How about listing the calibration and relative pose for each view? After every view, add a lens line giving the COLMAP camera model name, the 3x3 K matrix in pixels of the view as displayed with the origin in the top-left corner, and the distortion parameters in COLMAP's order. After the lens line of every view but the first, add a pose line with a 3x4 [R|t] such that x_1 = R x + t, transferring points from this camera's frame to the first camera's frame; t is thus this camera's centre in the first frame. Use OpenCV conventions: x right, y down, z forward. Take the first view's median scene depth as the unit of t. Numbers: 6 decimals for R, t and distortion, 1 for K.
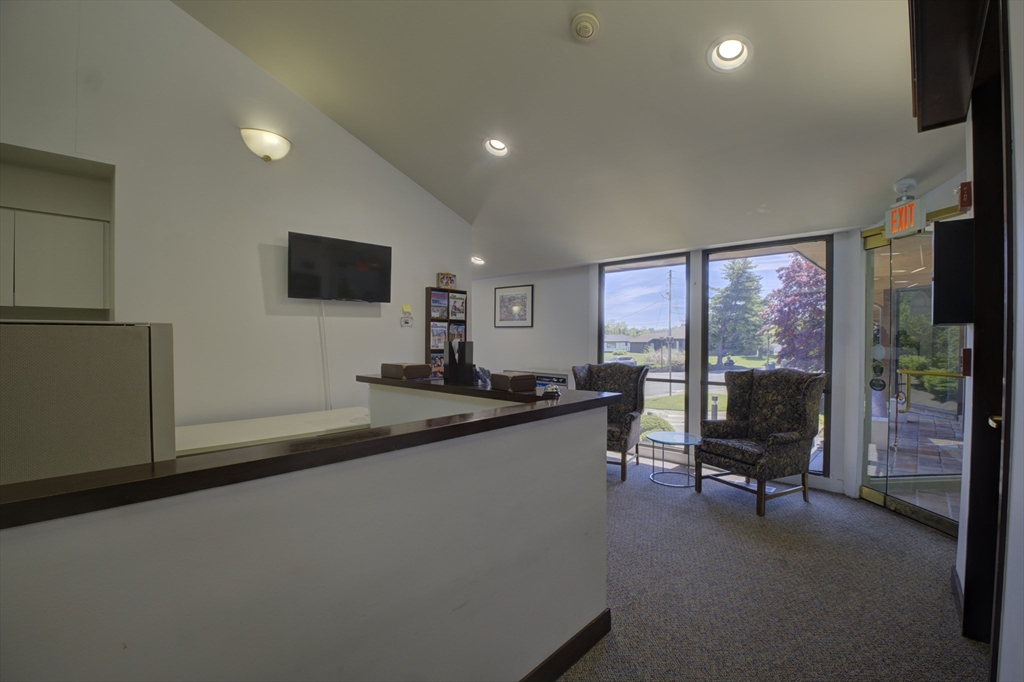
lens RADIAL K [[445.6, 0, 513.4], [0, 445.6, 346.5], [0, 0, 1]] dist [-0.055500, 0.004592]
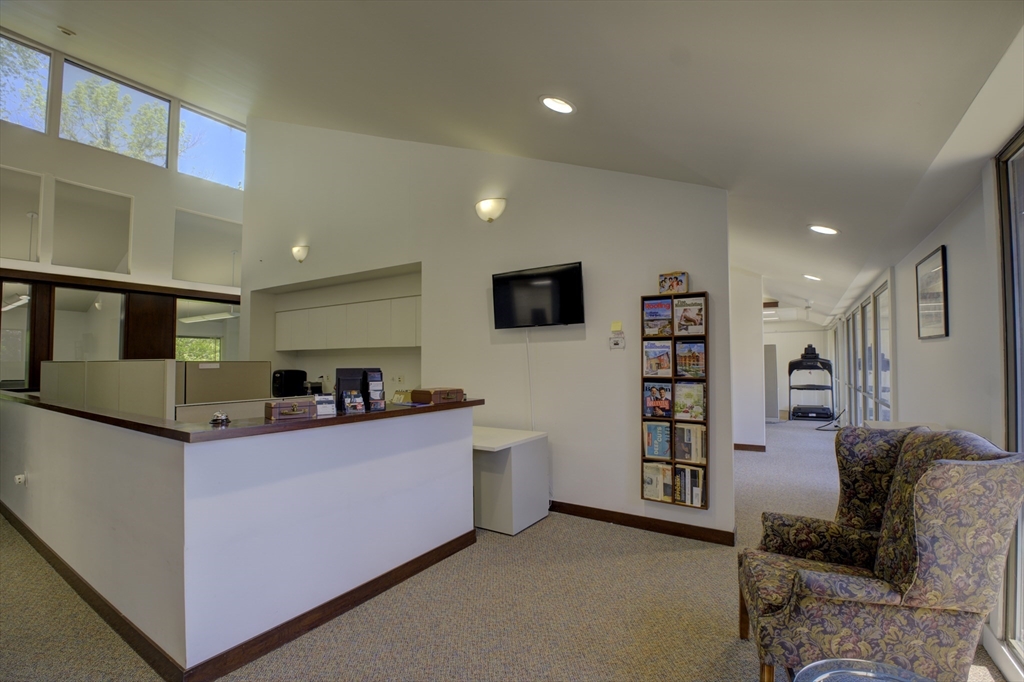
lens RADIAL K [[445.6, 0, 517.7], [0, 445.6, 347.4], [0, 0, 1]] dist [-0.055500, 0.004592]
pose [[0.172812, -0.028883, -0.984531, 0.518796], [-0.011146, 0.999449, -0.031278, -0.017798], [0.984892, 0.016379, 0.172395, 0.636506]]
